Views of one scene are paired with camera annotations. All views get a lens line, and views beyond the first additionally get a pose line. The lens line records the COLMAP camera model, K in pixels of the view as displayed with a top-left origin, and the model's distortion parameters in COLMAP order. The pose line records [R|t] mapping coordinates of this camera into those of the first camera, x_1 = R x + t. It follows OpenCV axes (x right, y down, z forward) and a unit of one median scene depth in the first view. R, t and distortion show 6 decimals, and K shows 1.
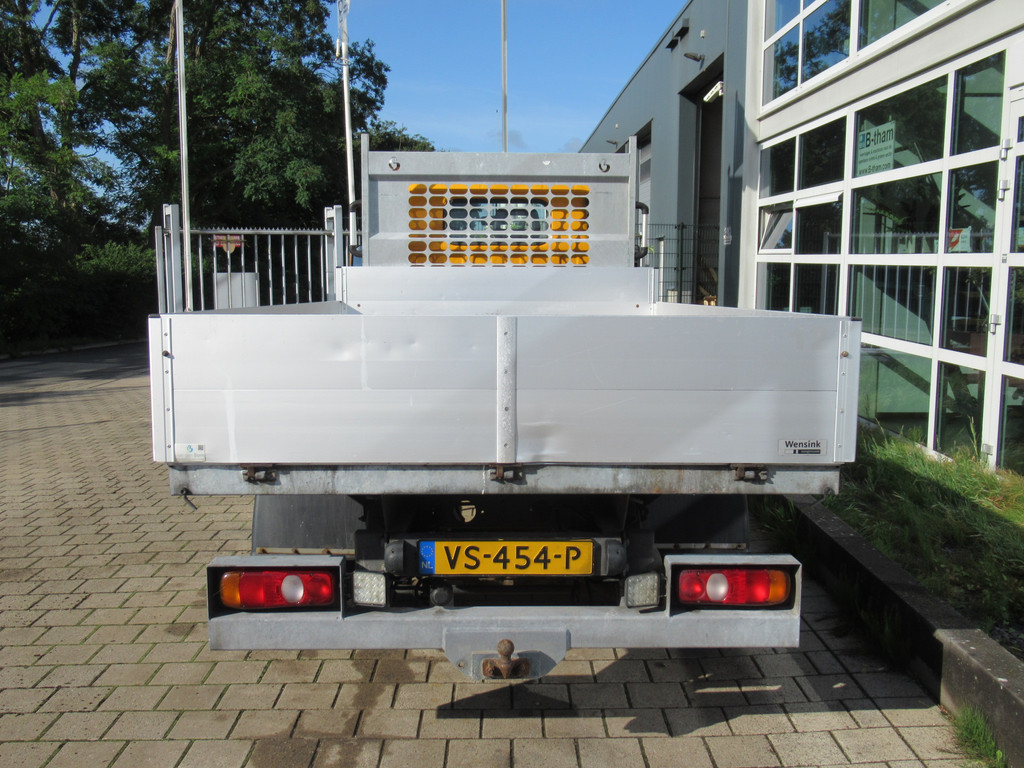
lens RADIAL K [[990.0, 0, 512.8], [0, 990.0, 384.1], [0, 0, 1]] dist [-0.019824, 0.000000]
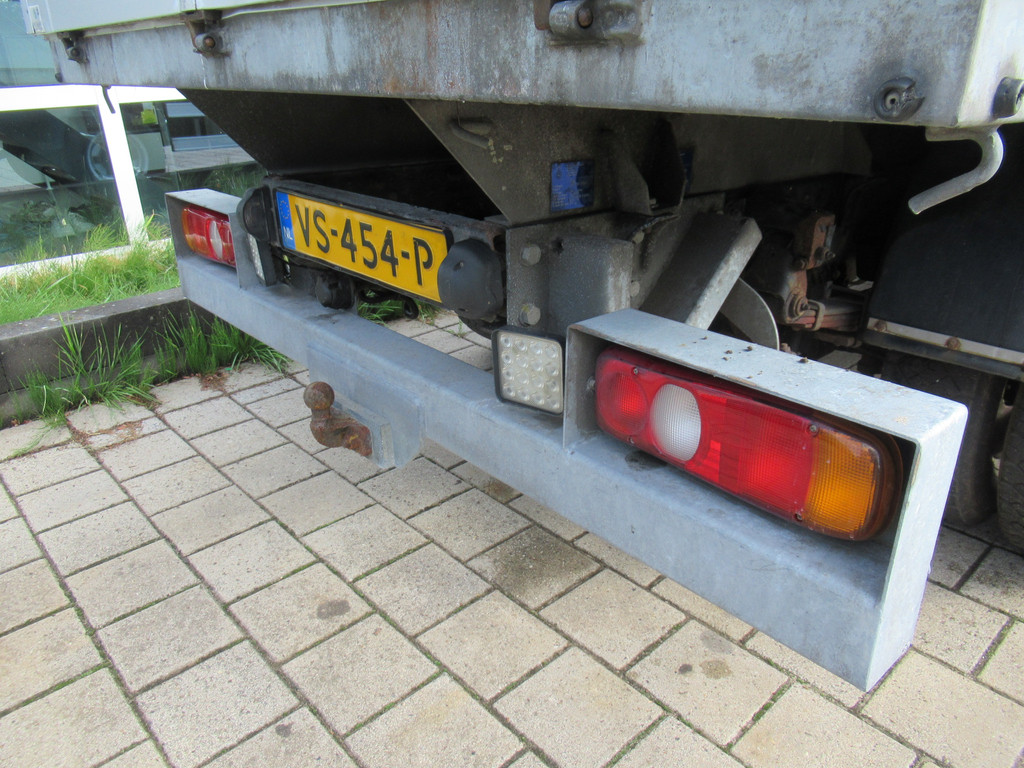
lens RADIAL K [[750.2, 0, 512.5], [0, 750.2, 384.4], [0, 0, 1]] dist [-0.003027, 0.000384]
pose [[0.664039, 0.291323, -0.688610, 0.355254], [-0.074467, 0.942162, 0.326781, 0.109157], [0.743981, -0.165717, 0.647326, 0.788450]]
